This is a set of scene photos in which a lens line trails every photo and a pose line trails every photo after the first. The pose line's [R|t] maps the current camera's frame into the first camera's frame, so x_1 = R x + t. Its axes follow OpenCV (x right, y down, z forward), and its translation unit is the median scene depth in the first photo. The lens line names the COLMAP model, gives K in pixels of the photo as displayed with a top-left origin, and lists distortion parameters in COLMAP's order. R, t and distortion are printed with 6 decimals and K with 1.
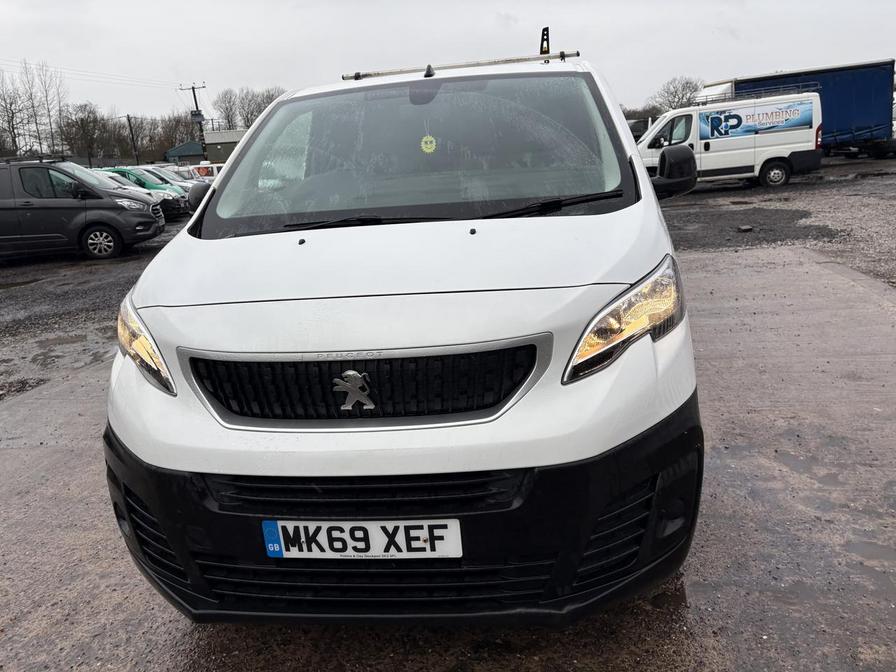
lens RADIAL K [[666.1, 0, 451.1], [0, 666.1, 330.8], [0, 0, 1]] dist [0.018551, -0.016655]
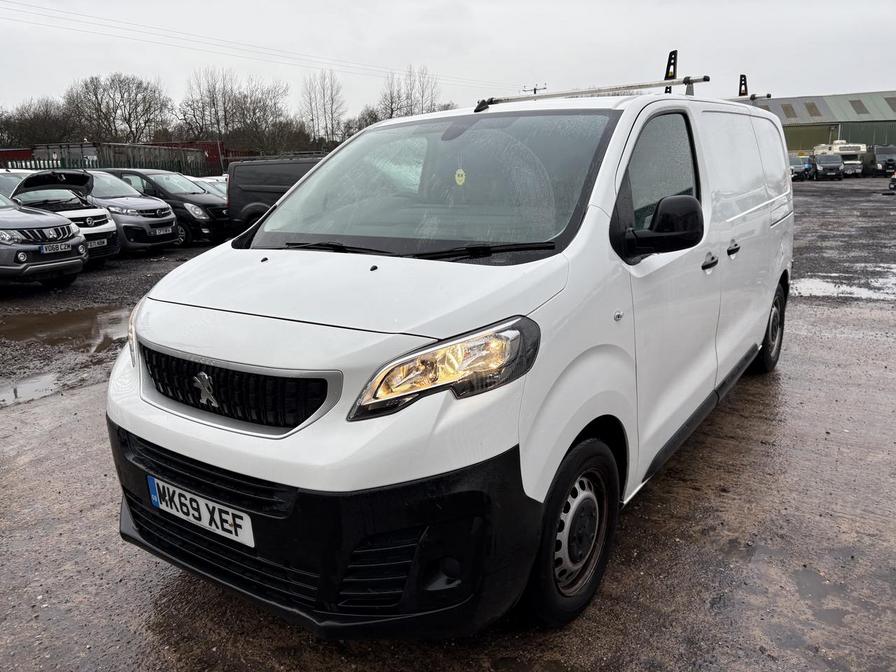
lens RADIAL K [[666.1, 0, 447.7], [0, 666.1, 338.6], [0, 0, 1]] dist [0.018551, -0.016655]
pose [[0.884714, 0.159943, -0.437835, 0.734062], [-0.154973, 0.986784, 0.047329, -0.122654], [0.439619, 0.025979, 0.897809, 0.090329]]
